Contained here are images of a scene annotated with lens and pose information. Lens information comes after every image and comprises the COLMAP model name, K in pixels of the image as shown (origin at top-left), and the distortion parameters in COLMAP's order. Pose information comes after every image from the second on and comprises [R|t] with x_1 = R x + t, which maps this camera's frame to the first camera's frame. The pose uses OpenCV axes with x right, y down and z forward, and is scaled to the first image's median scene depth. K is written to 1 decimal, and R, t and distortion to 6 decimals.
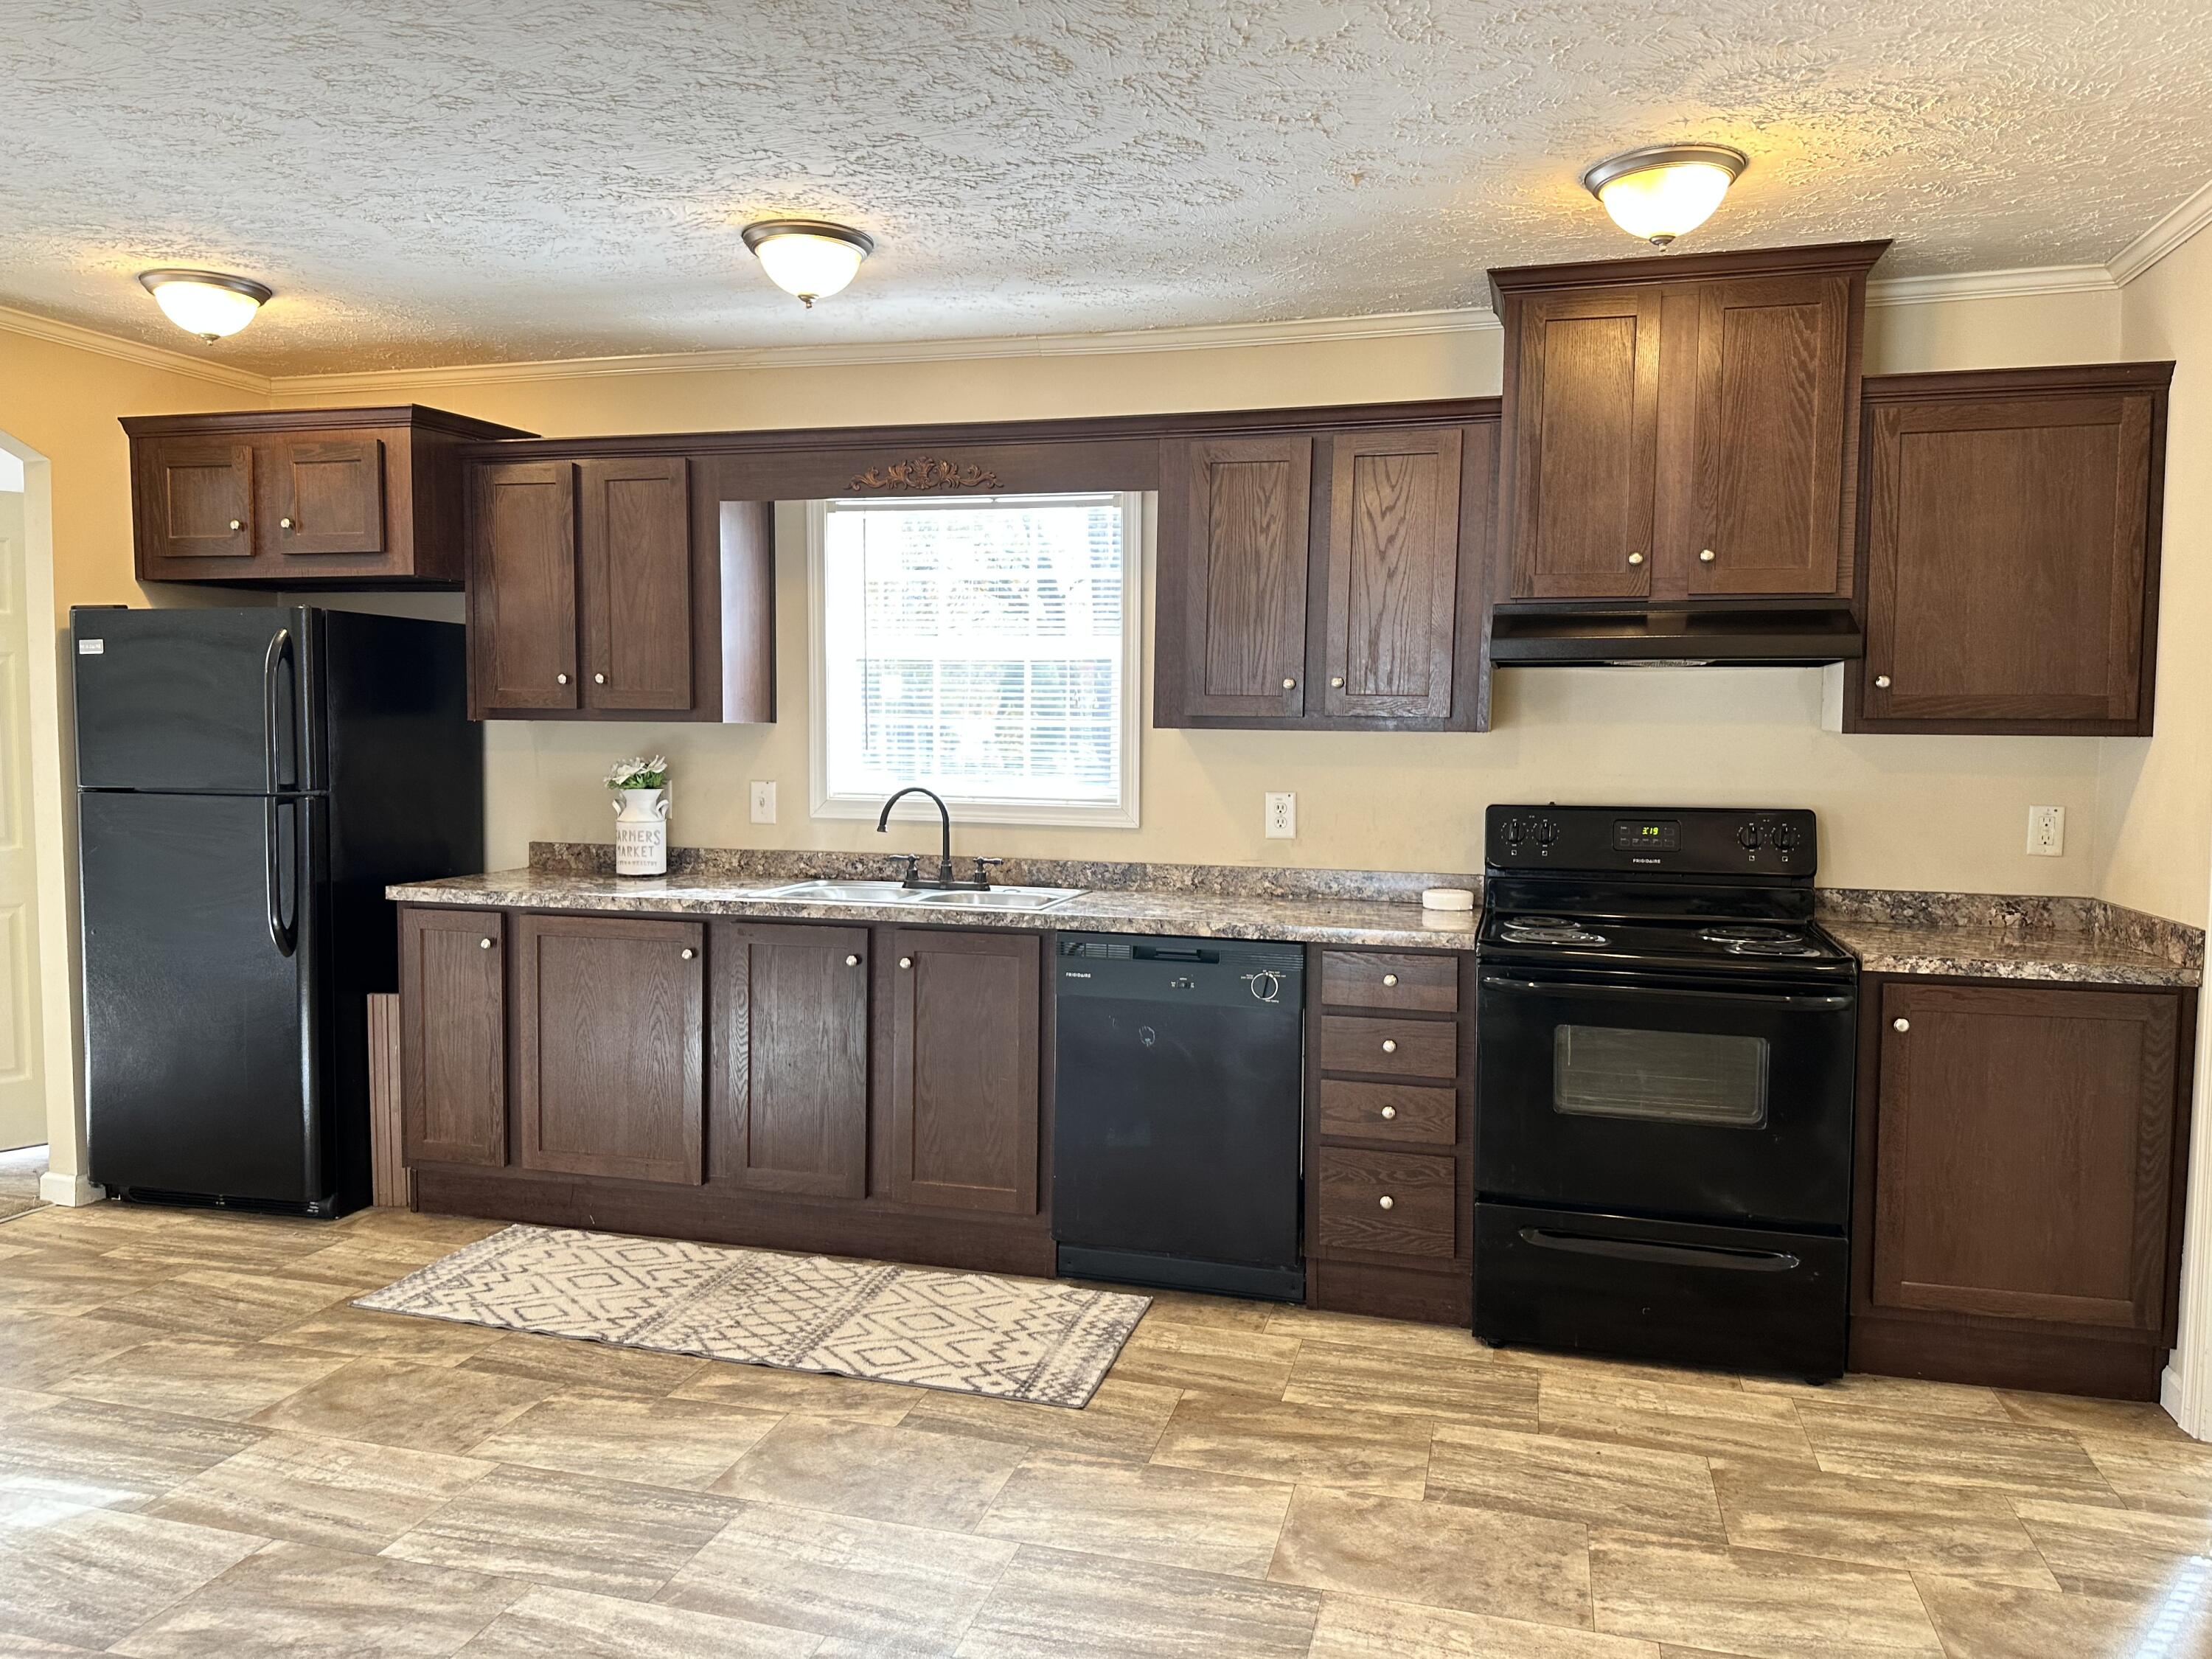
lens RADIAL K [[1541.9, 0, 1106.0], [0, 1541.9, 829.5], [0, 0, 1]] dist [0.039401, -0.045170]
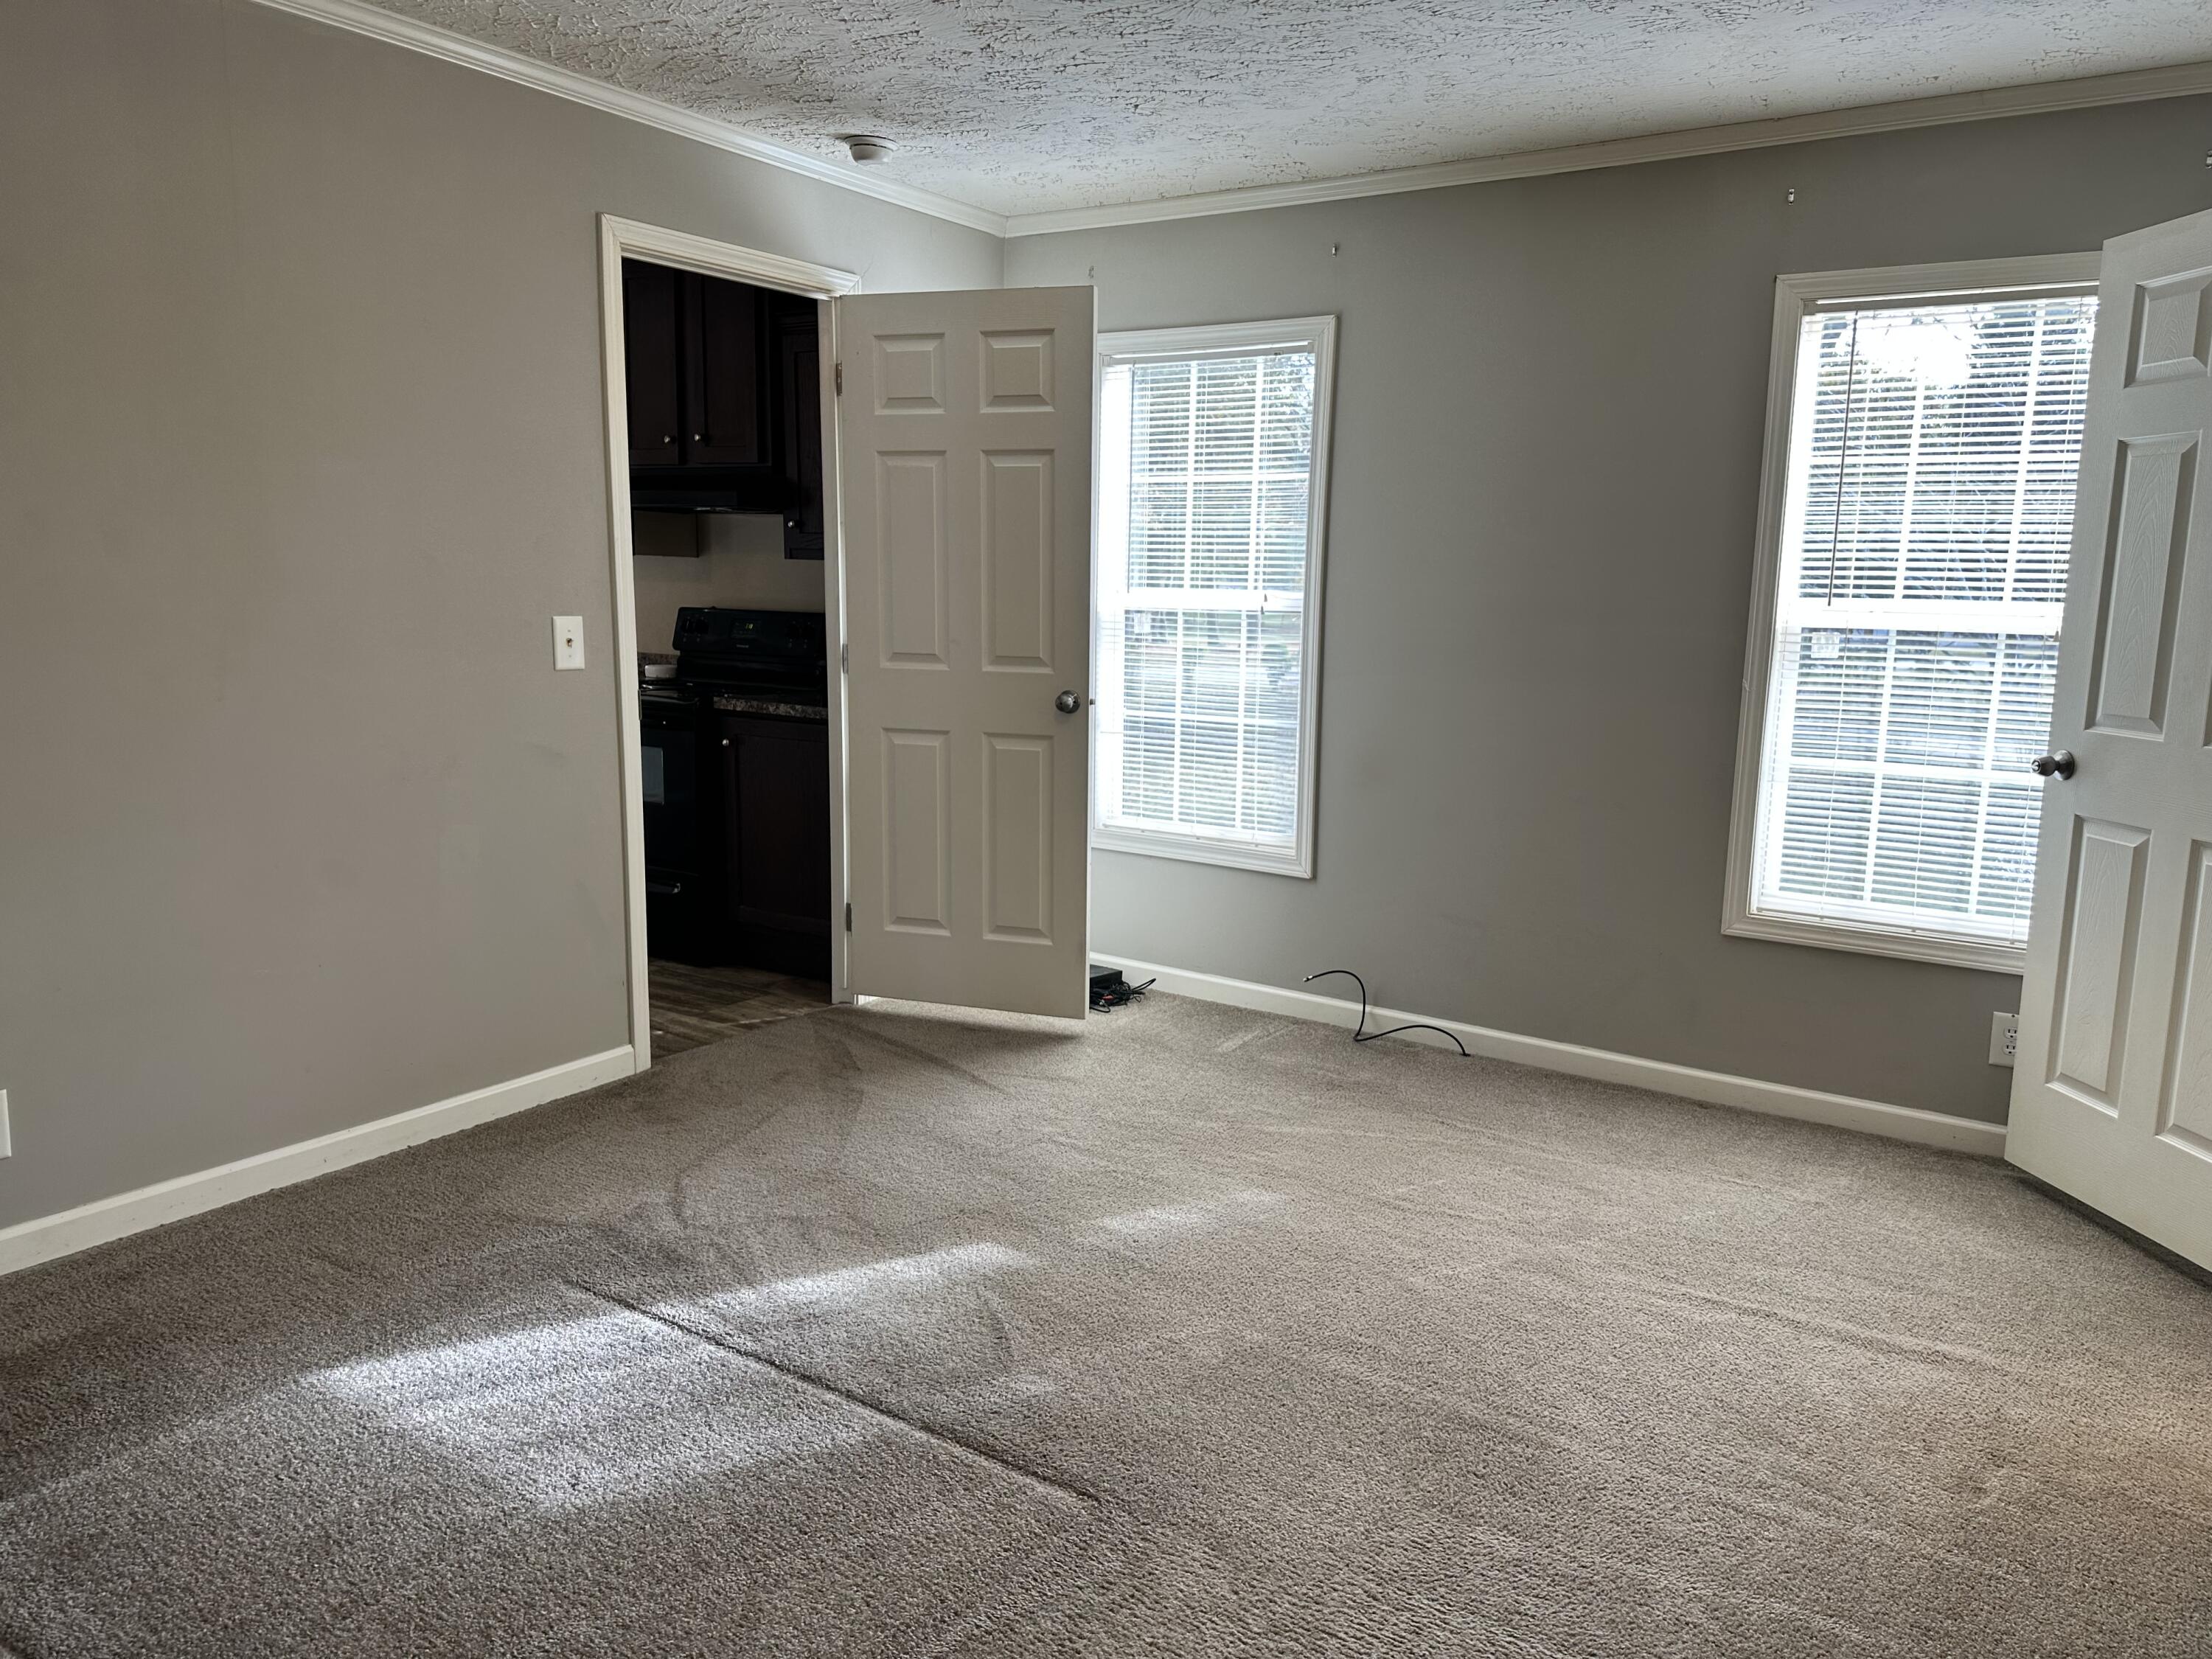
lens RADIAL K [[1541.9, 0, 1106.0], [0, 1541.9, 829.5], [0, 0, 1]] dist [0.039401, -0.045170]
pose [[0.950744, 0.053701, -0.305290, 1.418584], [-0.022435, 0.994217, 0.105017, 0.041939], [0.309164, -0.092995, 0.946451, -0.391966]]
